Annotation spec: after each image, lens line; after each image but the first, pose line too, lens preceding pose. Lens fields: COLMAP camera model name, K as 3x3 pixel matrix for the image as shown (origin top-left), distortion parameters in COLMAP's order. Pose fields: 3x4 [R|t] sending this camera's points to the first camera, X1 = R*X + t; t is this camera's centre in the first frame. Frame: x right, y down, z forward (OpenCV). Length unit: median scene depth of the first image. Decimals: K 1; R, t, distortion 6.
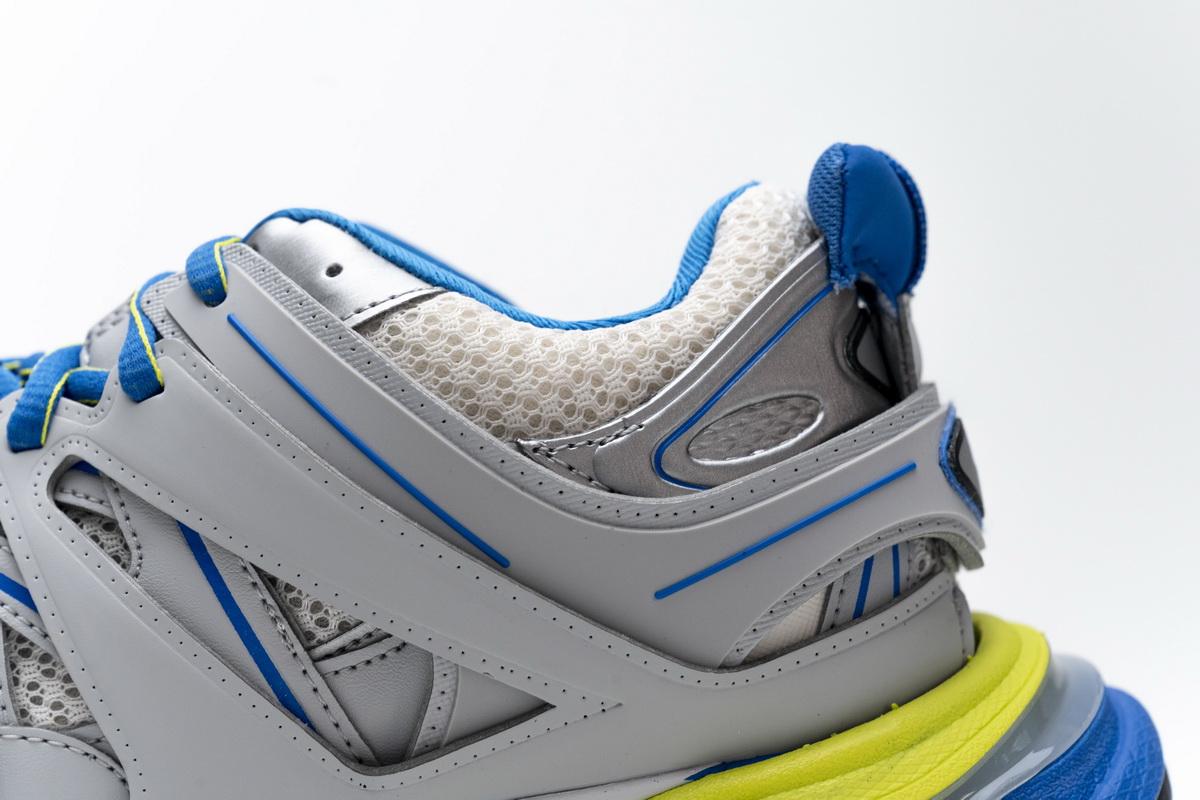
lens RADIAL K [[2209.7, 0, 600.0], [0, 2209.7, 400.0], [0, 0, 1]] dist [0.003811, -0.076821]
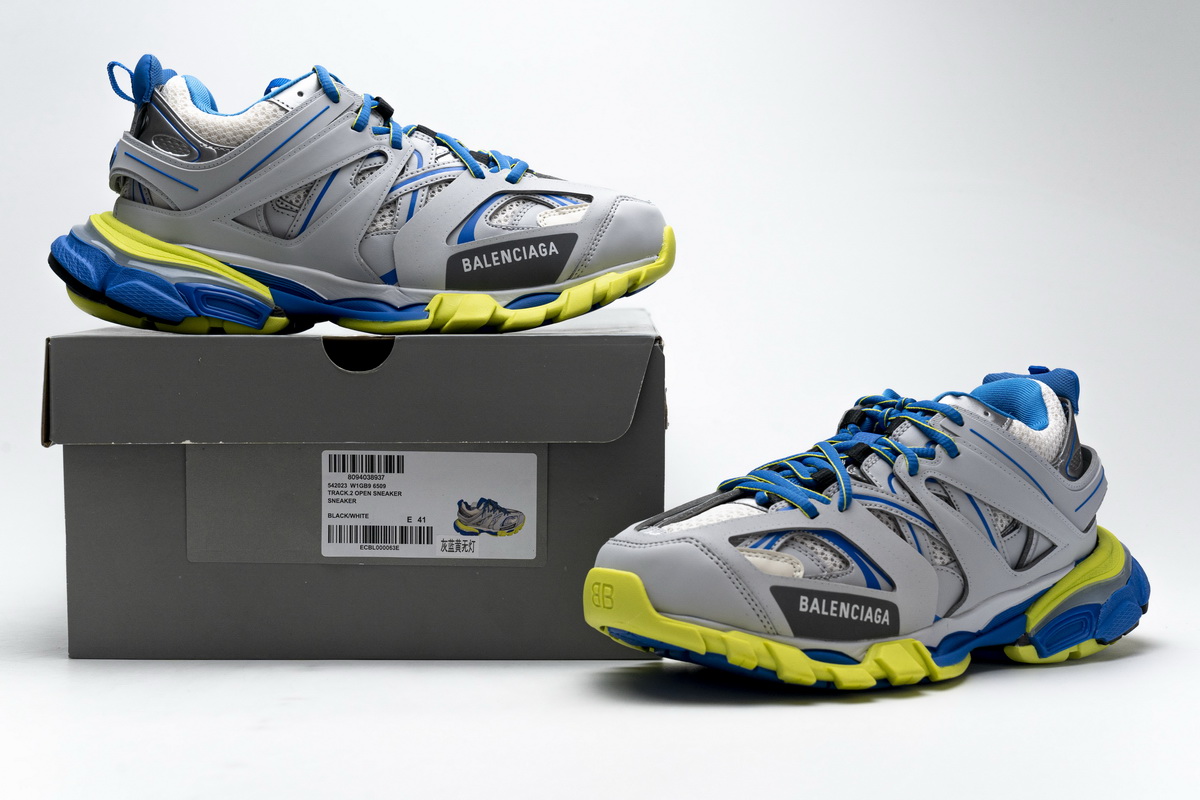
lens RADIAL K [[1888.5, 0, 600.0], [0, 1888.5, 400.0], [0, 0, 1]] dist [-0.023406, 0.003440]
pose [[0.770817, -0.015106, 0.636878, -2.279397], [0.016795, 0.999853, 0.003388, -0.097678], [-0.636835, 0.008085, 0.770957, -0.715923]]
